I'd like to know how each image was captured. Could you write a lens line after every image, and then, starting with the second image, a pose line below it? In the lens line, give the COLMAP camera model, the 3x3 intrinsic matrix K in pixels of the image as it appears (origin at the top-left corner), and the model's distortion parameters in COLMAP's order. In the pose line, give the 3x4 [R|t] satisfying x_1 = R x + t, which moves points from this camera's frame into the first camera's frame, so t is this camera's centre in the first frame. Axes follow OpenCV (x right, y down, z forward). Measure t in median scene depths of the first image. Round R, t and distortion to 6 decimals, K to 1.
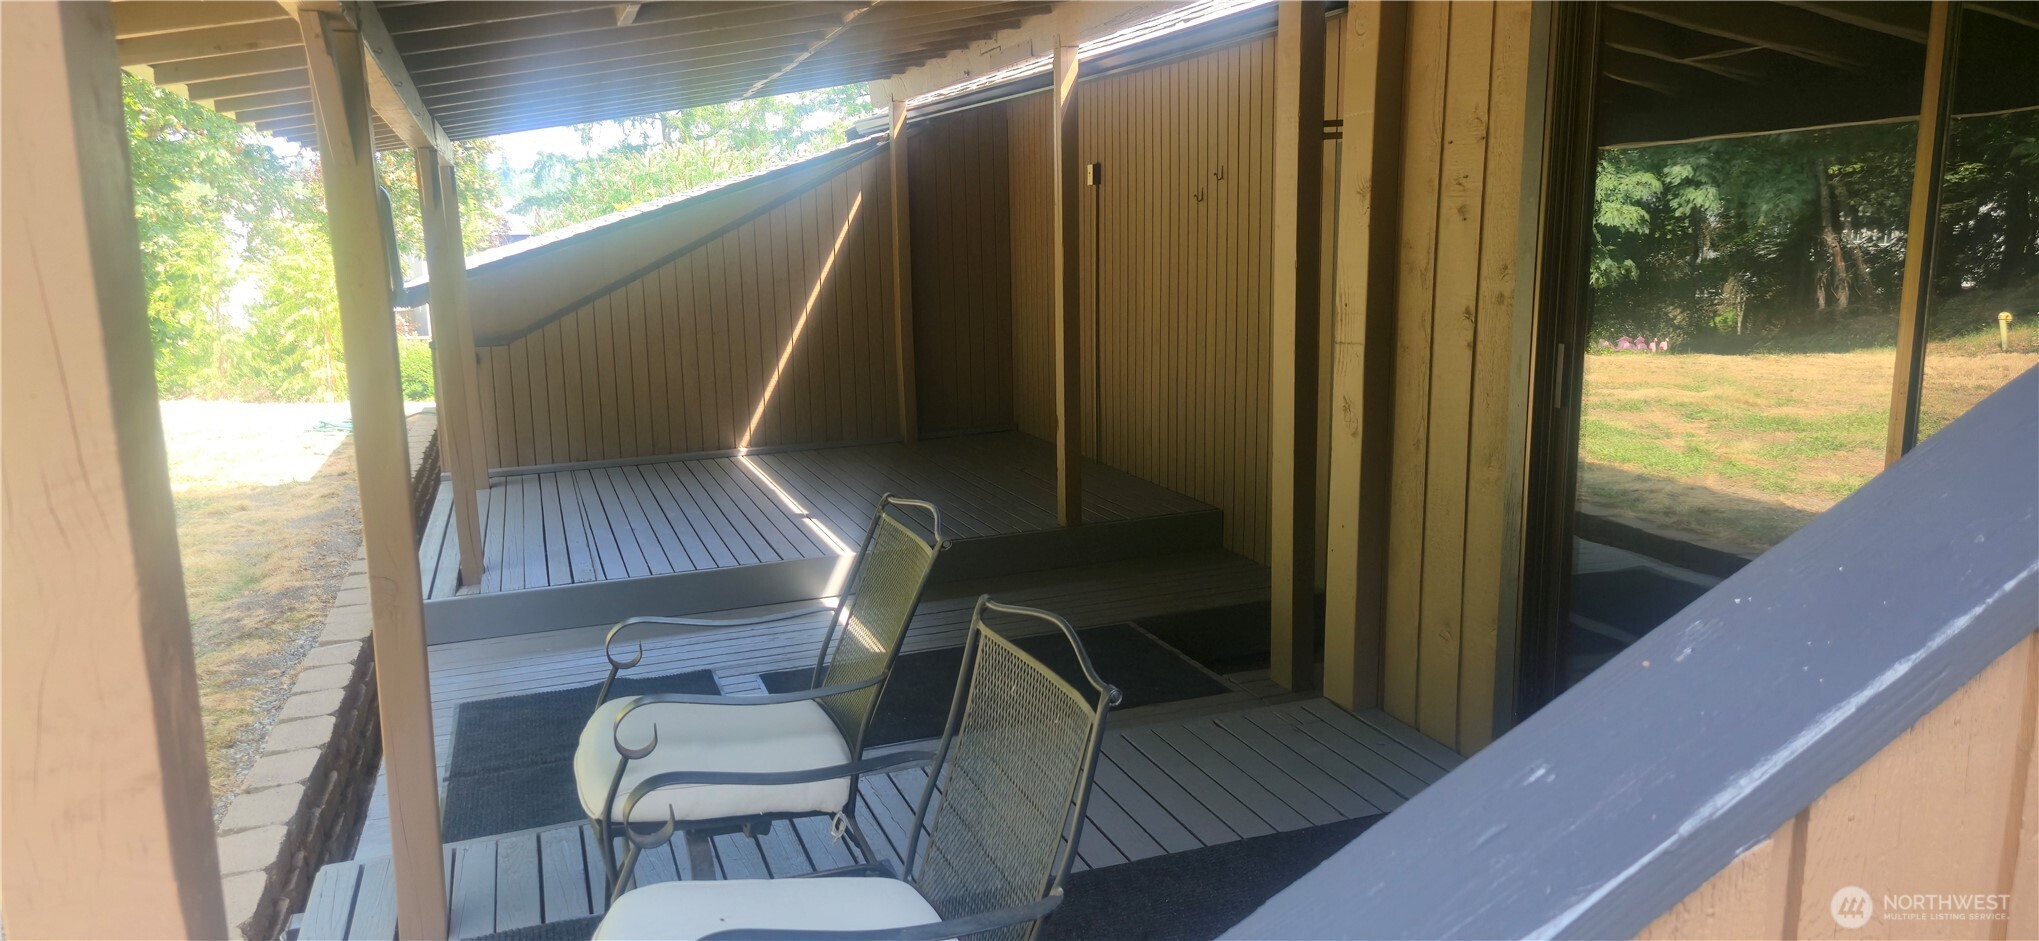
lens RADIAL K [[1323.4, 0, 1019.5], [0, 1323.4, 470.5], [0, 0, 1]] dist [-0.000449, -0.000197]
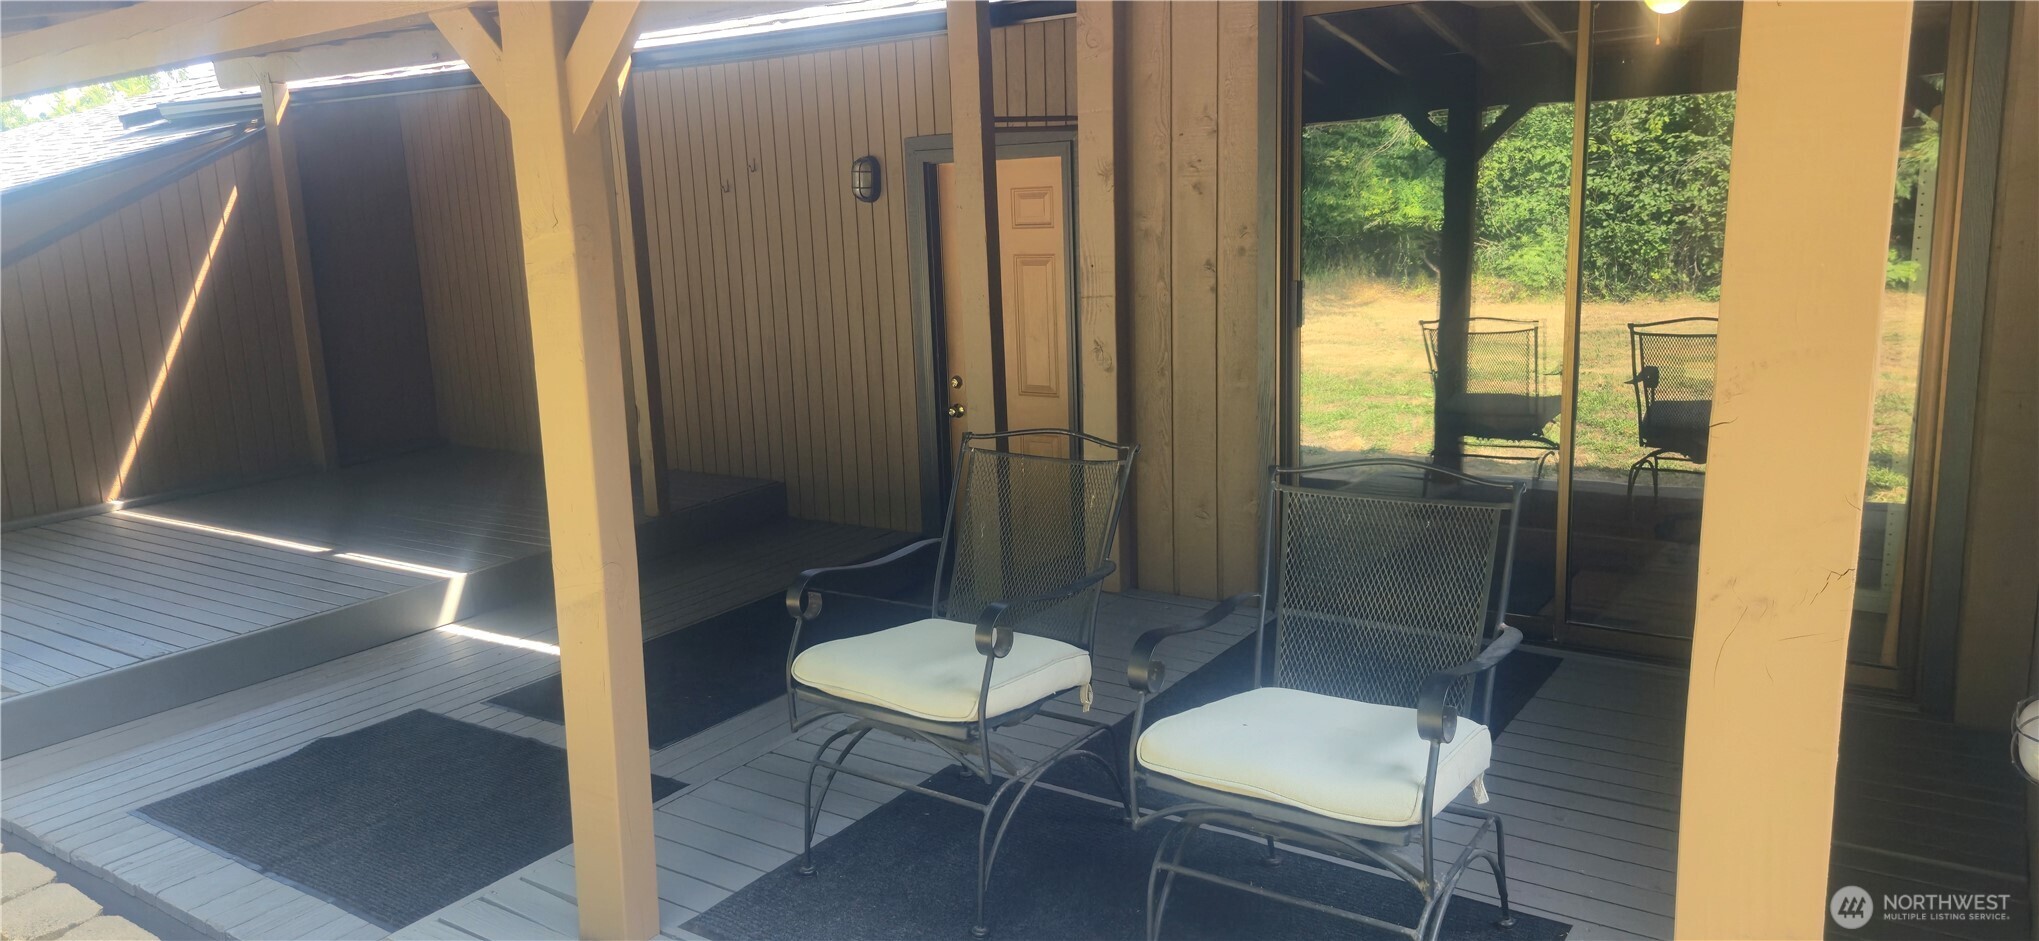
lens RADIAL K [[1326.9, 0, 1019.5], [0, 1326.9, 470.5], [0, 0, 1]] dist [0.024261, -0.000241]
pose [[0.819472, -0.123025, 0.559760, -0.450723], [0.125356, 0.991515, 0.034399, 0.011508], [-0.559242, 0.041980, 0.827941, 0.015951]]
